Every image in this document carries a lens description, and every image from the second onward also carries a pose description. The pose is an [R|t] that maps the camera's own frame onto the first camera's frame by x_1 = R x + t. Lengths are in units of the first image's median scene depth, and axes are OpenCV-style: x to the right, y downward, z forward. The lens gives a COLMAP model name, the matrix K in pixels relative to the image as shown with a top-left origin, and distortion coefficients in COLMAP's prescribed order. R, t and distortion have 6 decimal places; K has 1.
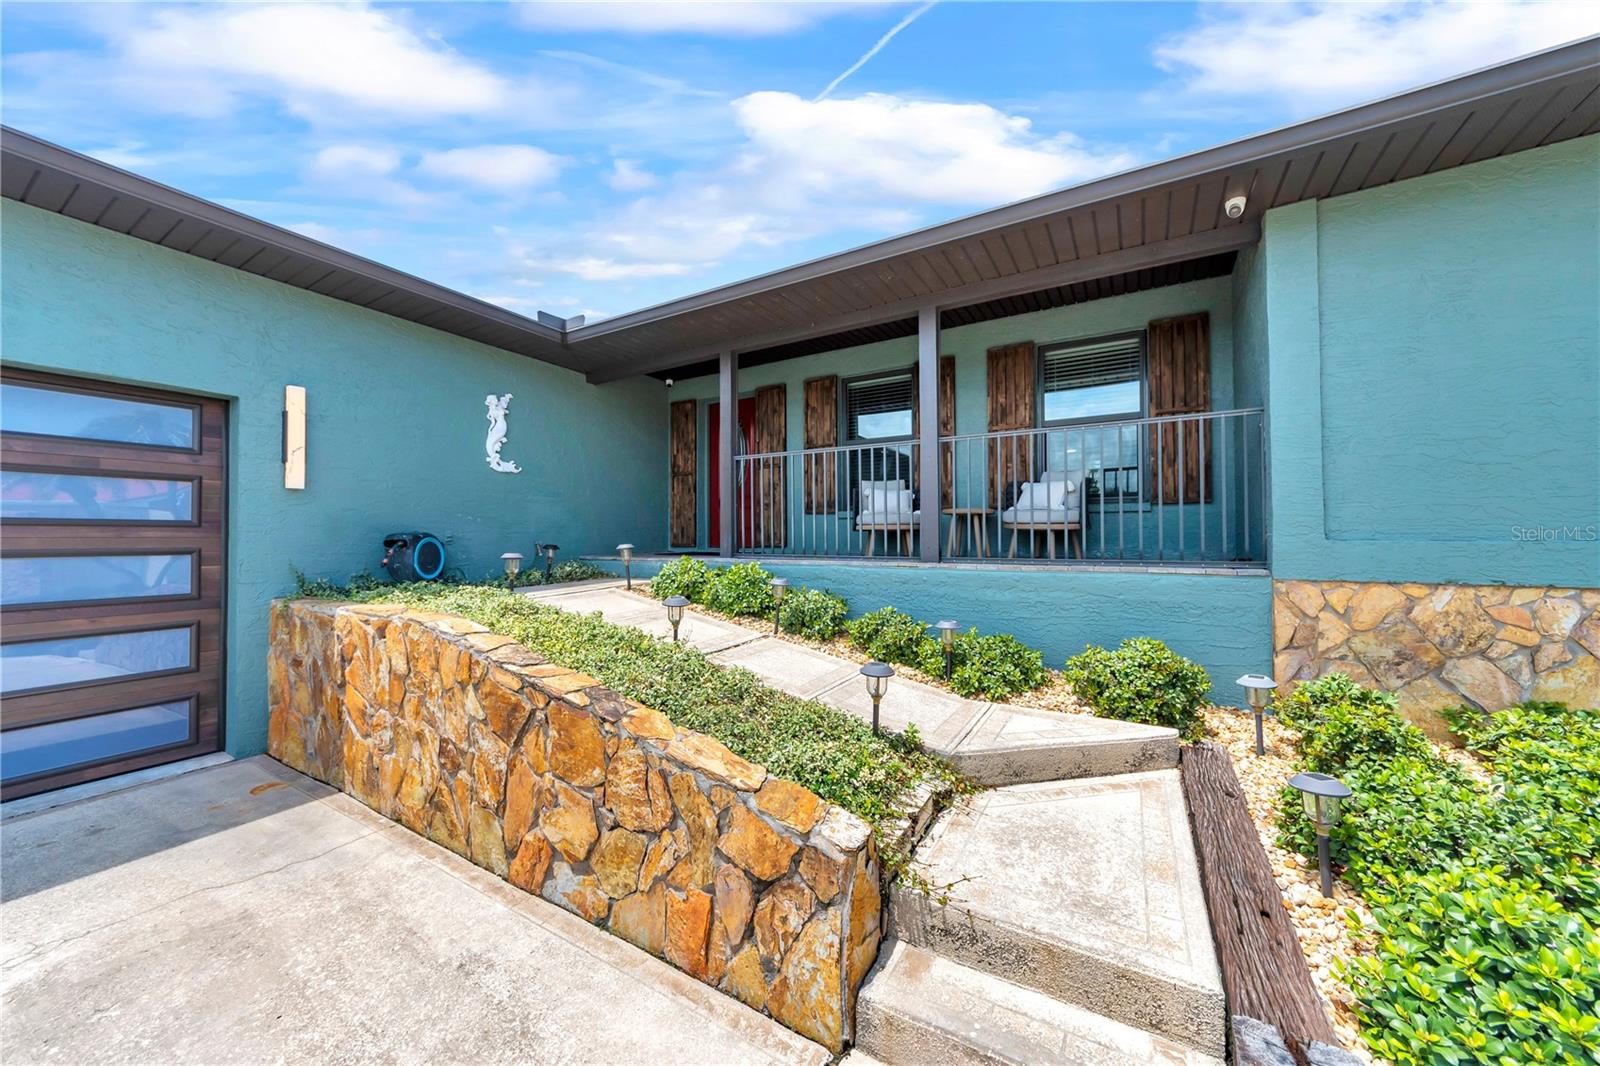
lens RADIAL K [[576.6, 0, 793.5], [0, 576.6, 528.9], [0, 0, 1]] dist [0.000023, -0.000301]
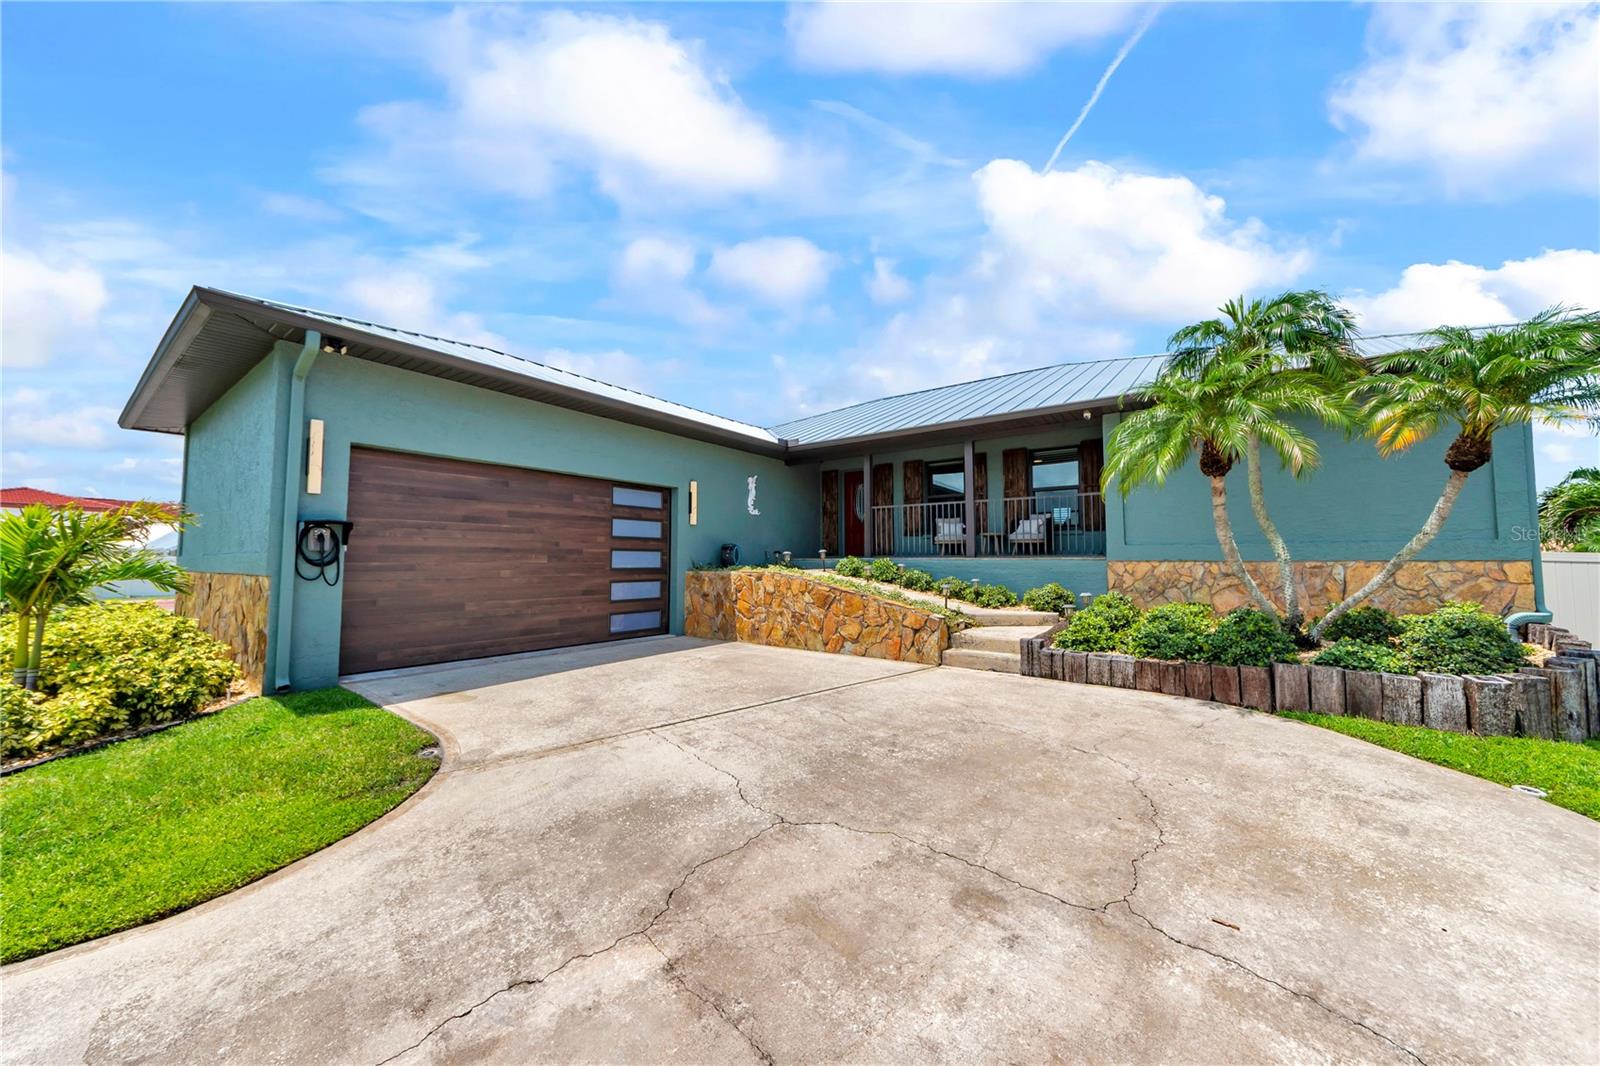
lens RADIAL K [[558.5, 0, 796.2], [0, 558.5, 526.2], [0, 0, 1]] dist [-0.000343, 0.000114]
pose [[0.993368, -0.001941, -0.114961, -0.191265], [-0.003596, 0.998844, -0.047938, 0.047094], [0.114922, 0.048034, 0.992213, -1.284344]]
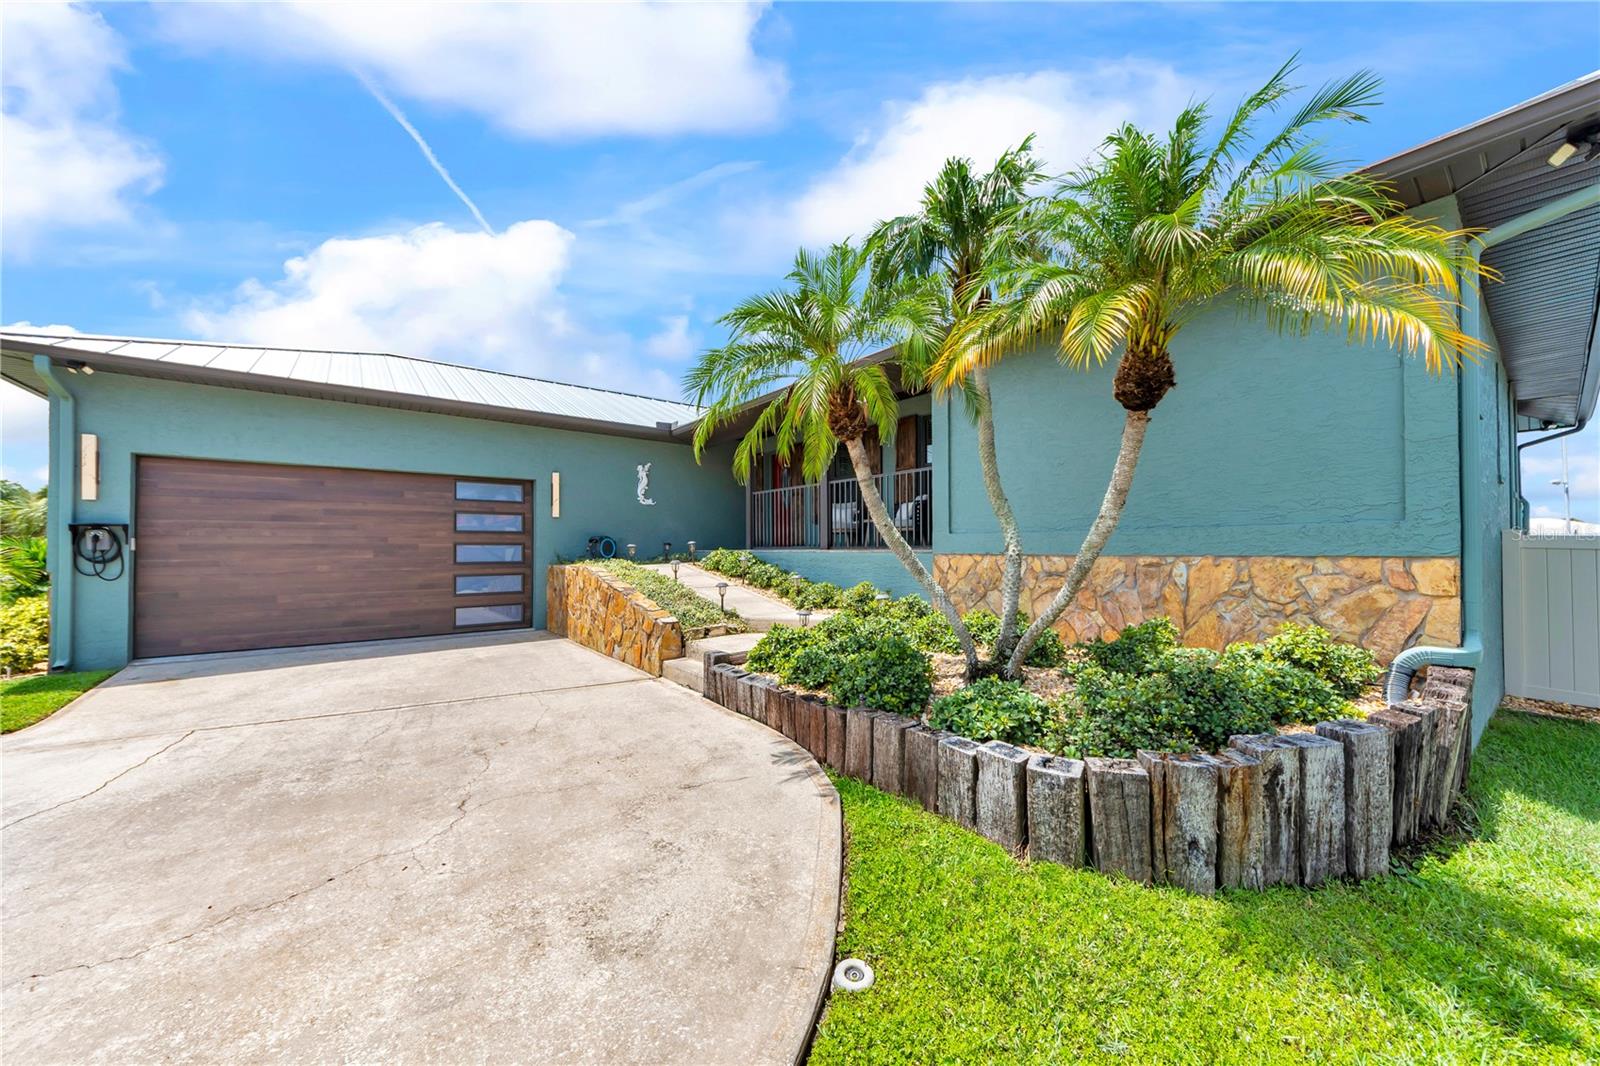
lens RADIAL K [[569.8, 0, 779.3], [0, 569.8, 540.3], [0, 0, 1]] dist [-0.000995, -0.000171]
pose [[0.926041, -0.005483, -0.377382, 0.864322], [0.005919, 0.999982, -0.000003, 0.030040], [0.377375, -0.002231, 0.926058, -0.810814]]
